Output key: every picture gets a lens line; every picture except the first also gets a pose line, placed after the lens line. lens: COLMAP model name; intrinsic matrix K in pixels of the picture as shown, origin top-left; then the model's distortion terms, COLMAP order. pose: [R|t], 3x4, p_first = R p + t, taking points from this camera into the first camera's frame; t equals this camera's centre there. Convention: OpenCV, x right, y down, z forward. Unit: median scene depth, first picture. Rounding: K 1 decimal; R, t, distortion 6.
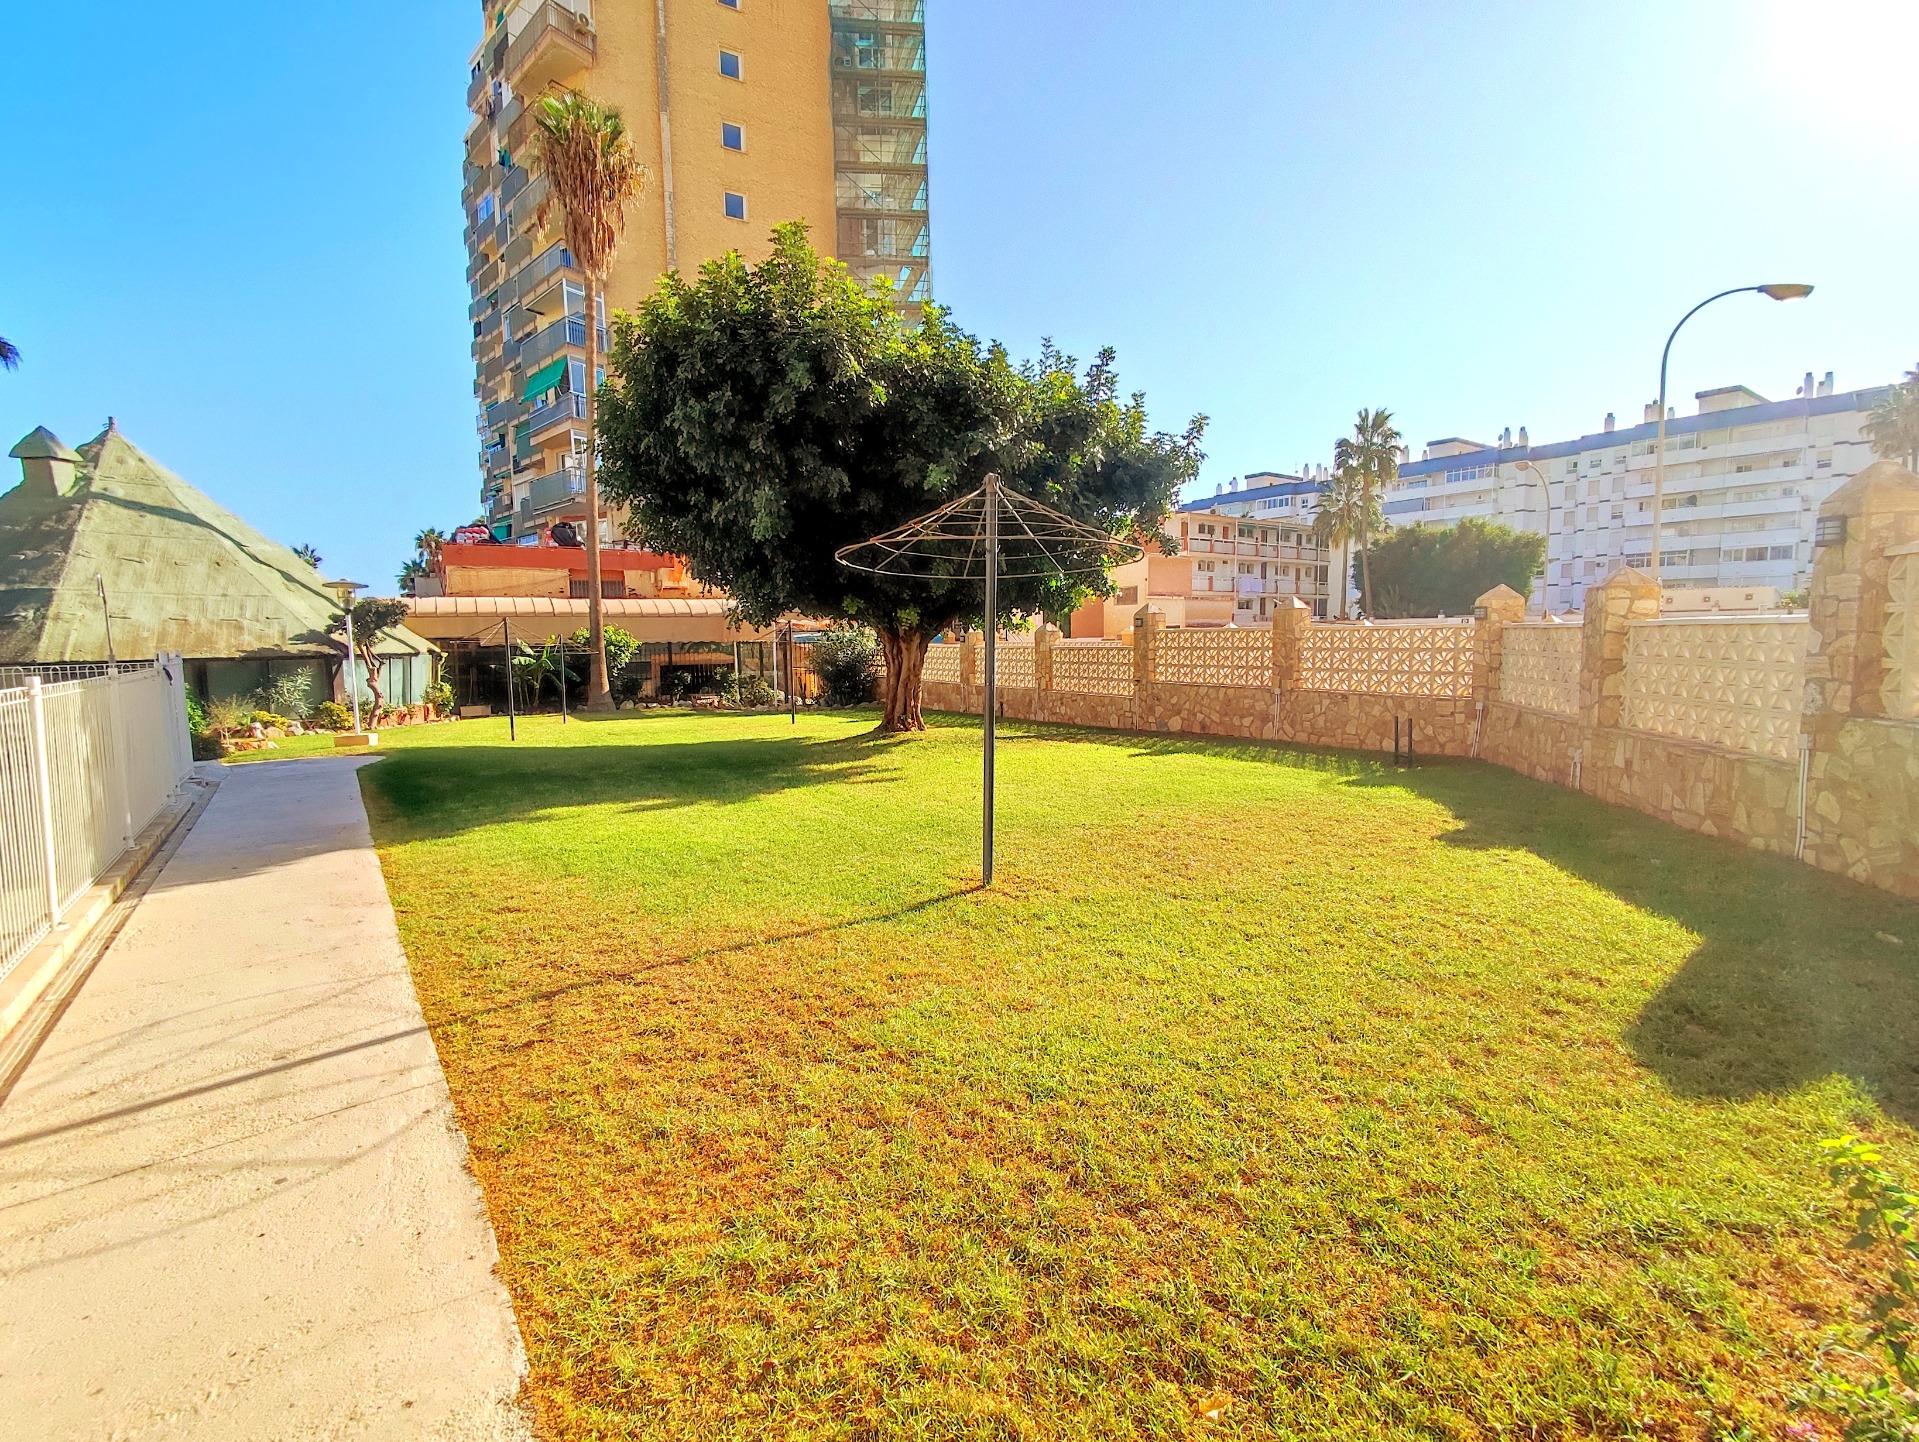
lens RADIAL K [[864.1, 0, 966.3], [0, 864.1, 728.4], [0, 0, 1]] dist [-0.013619, -0.000622]
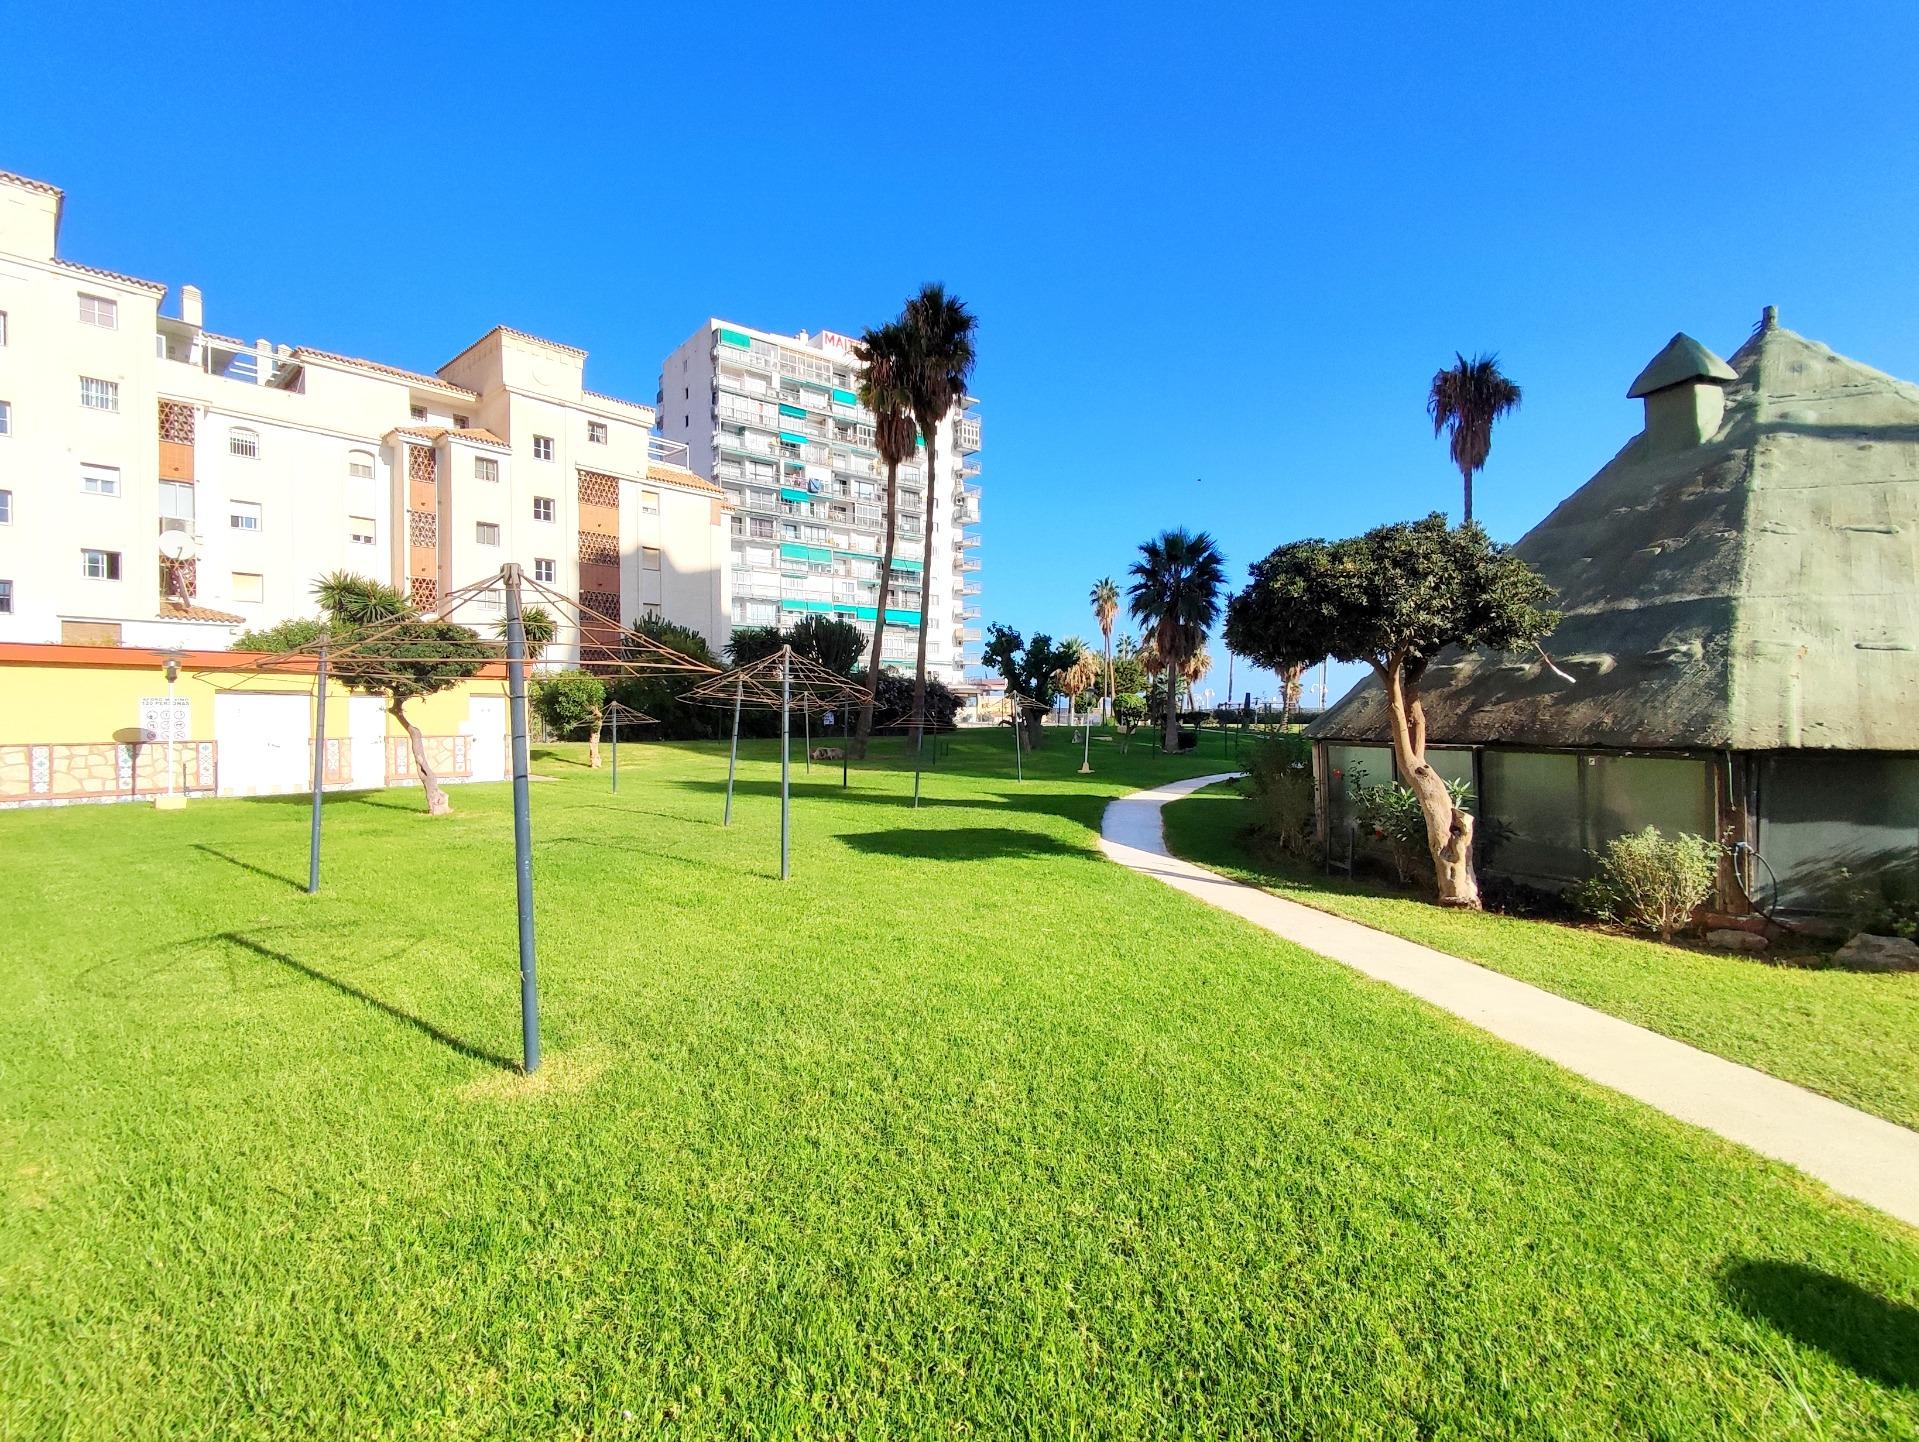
lens RADIAL K [[864.1, 0, 961.6], [0, 864.1, 729.3], [0, 0, 1]] dist [-0.013619, -0.000622]
pose [[0.227733, 0.027927, -0.973323, -0.639426], [-0.098800, 0.995092, 0.005435, -0.042704], [0.968698, 0.094927, 0.229374, 0.424401]]
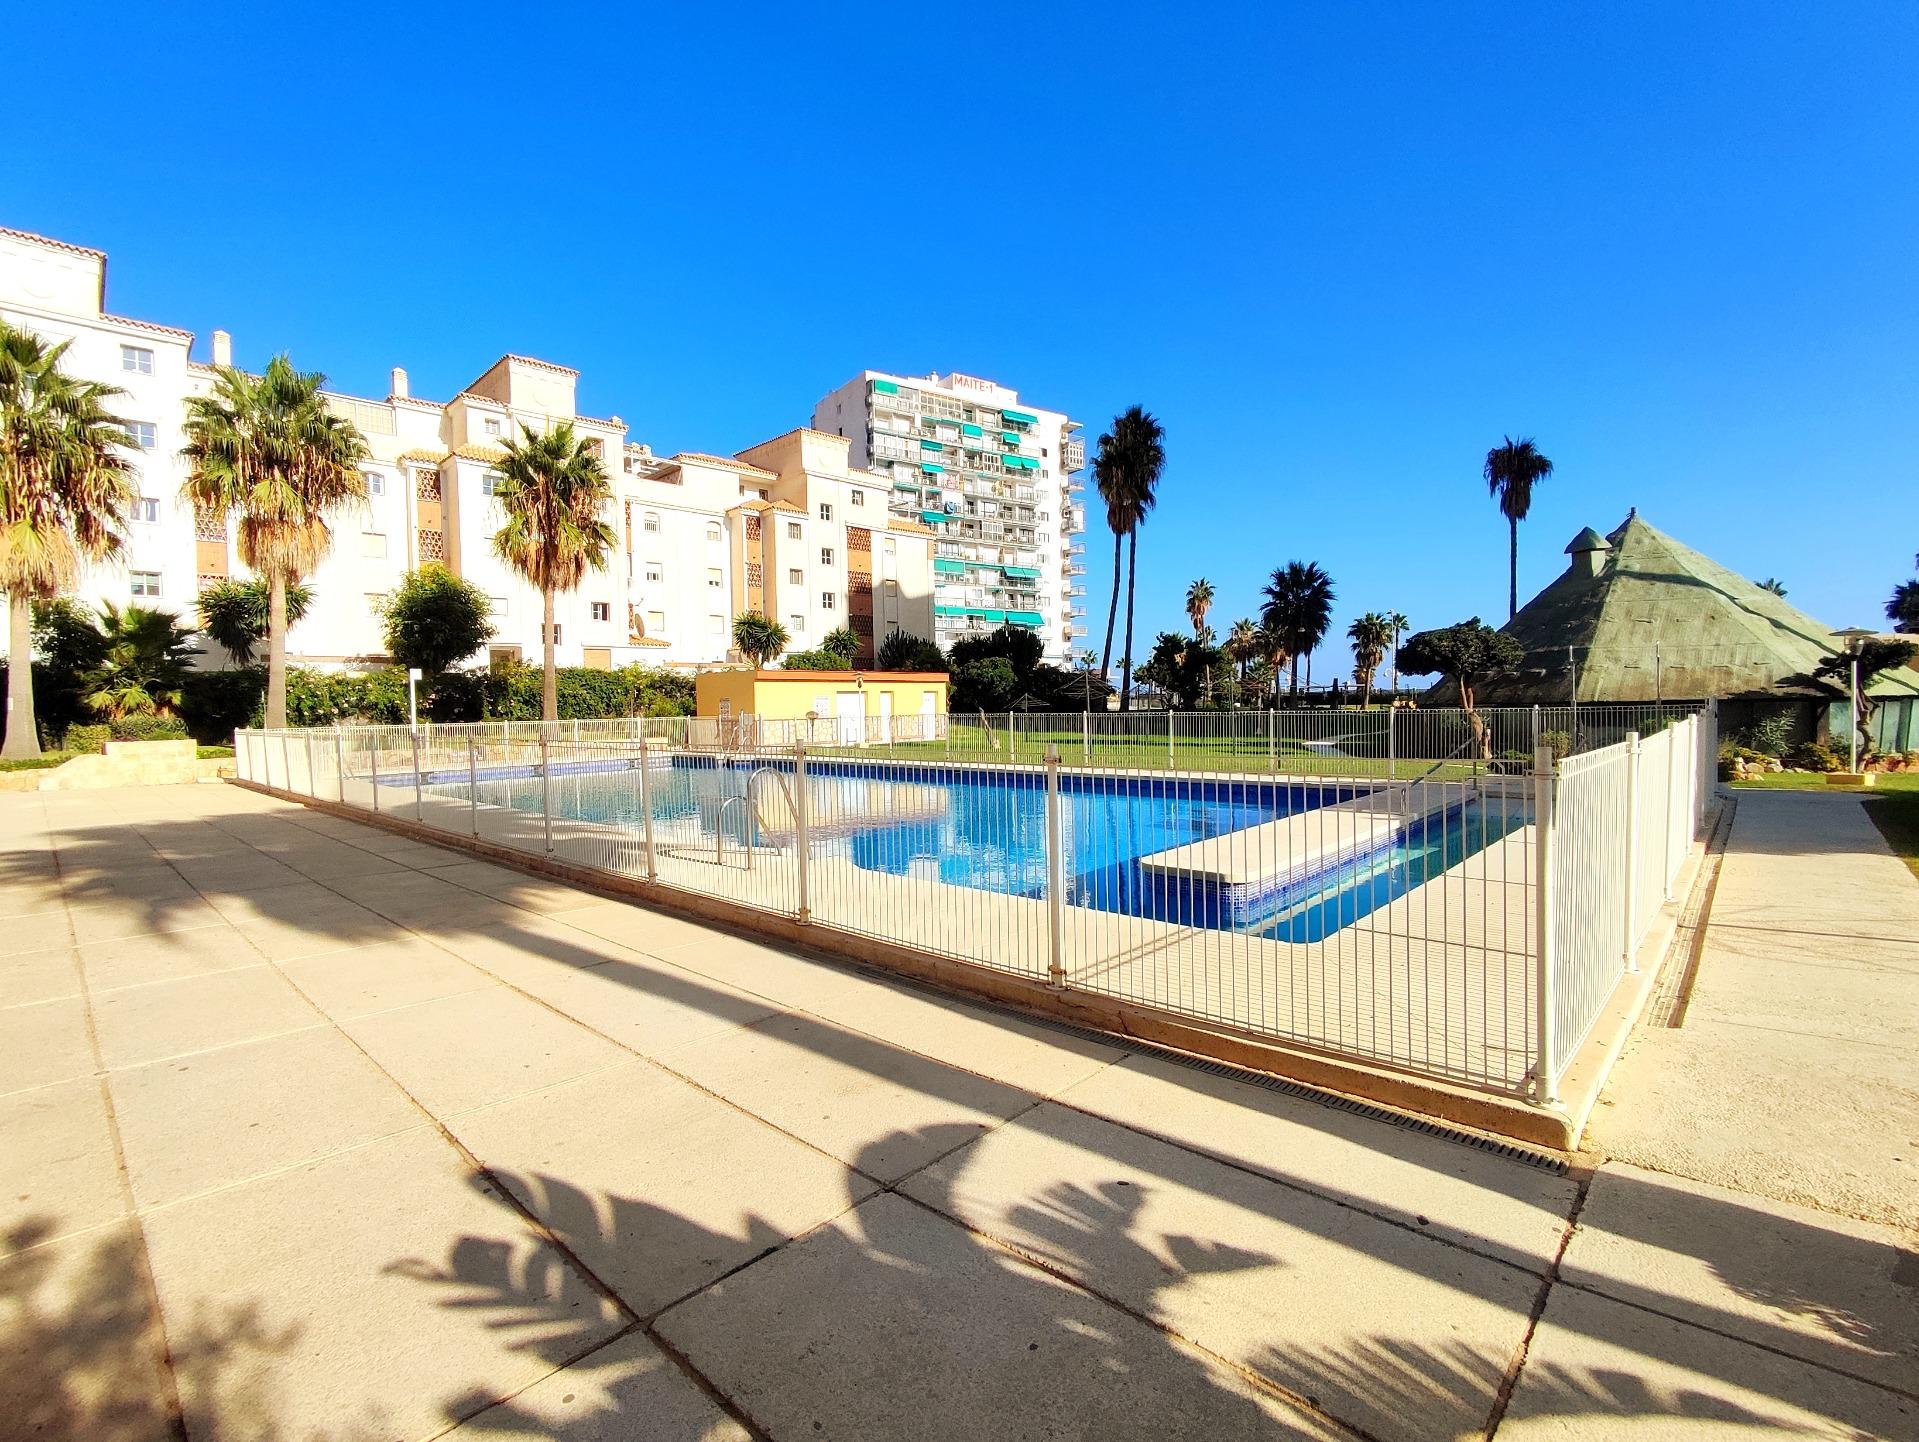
lens RADIAL K [[864.1, 0, 960.4], [0, 864.1, 730.0], [0, 0, 1]] dist [-0.013619, -0.000622]
pose [[0.167344, 0.038805, -0.985135, 0.097468], [-0.082056, 0.996306, 0.025307, 0.012241], [0.982478, 0.076602, 0.169910, -0.186847]]
